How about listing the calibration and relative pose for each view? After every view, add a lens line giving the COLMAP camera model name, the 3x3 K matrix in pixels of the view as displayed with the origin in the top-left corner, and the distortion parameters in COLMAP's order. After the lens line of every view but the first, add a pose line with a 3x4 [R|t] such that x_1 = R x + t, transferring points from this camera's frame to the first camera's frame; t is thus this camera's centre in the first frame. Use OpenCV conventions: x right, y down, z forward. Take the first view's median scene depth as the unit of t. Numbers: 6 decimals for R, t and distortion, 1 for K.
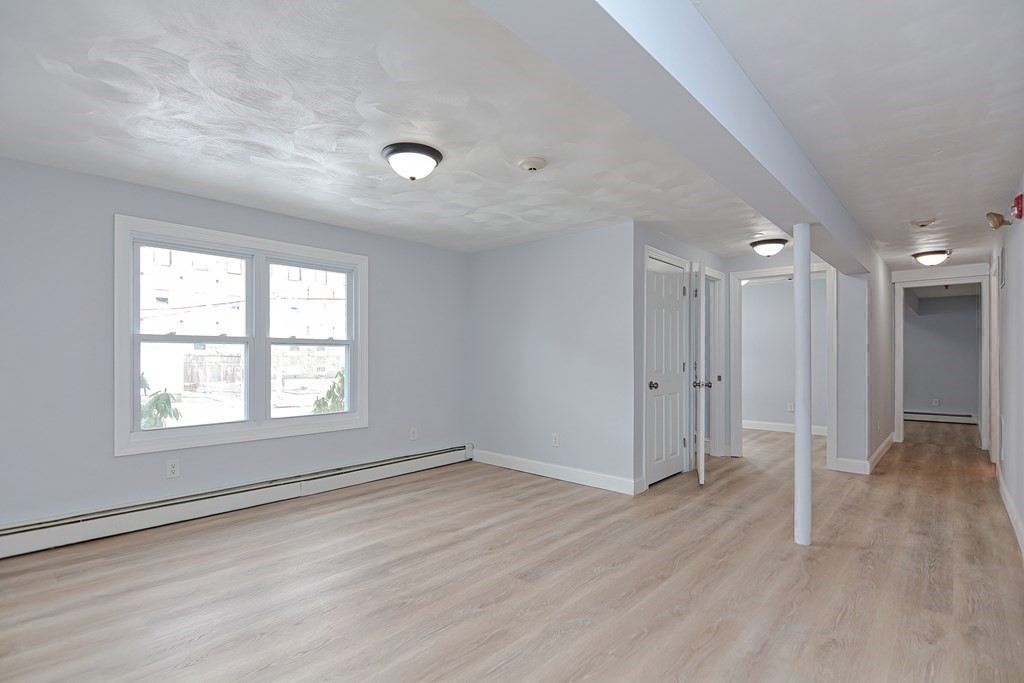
lens RADIAL K [[483.3, 0, 521.2], [0, 483.3, 360.0], [0, 0, 1]] dist [0.000351, 0.000008]
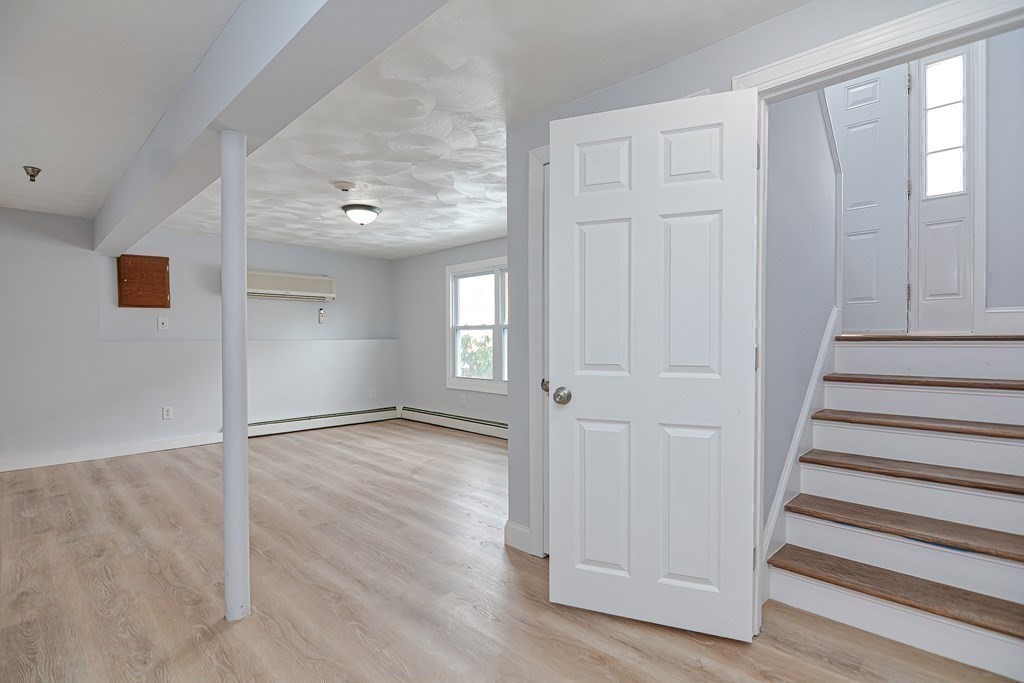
lens RADIAL K [[489.4, 0, 502.3], [0, 489.4, 348.4], [0, 0, 1]] dist [-0.002670, -0.001657]
pose [[-0.049709, 0.018695, -0.998589, 1.314202], [-0.004675, 0.999809, 0.018951, -0.004416], [0.998753, 0.005611, -0.049612, 1.491044]]
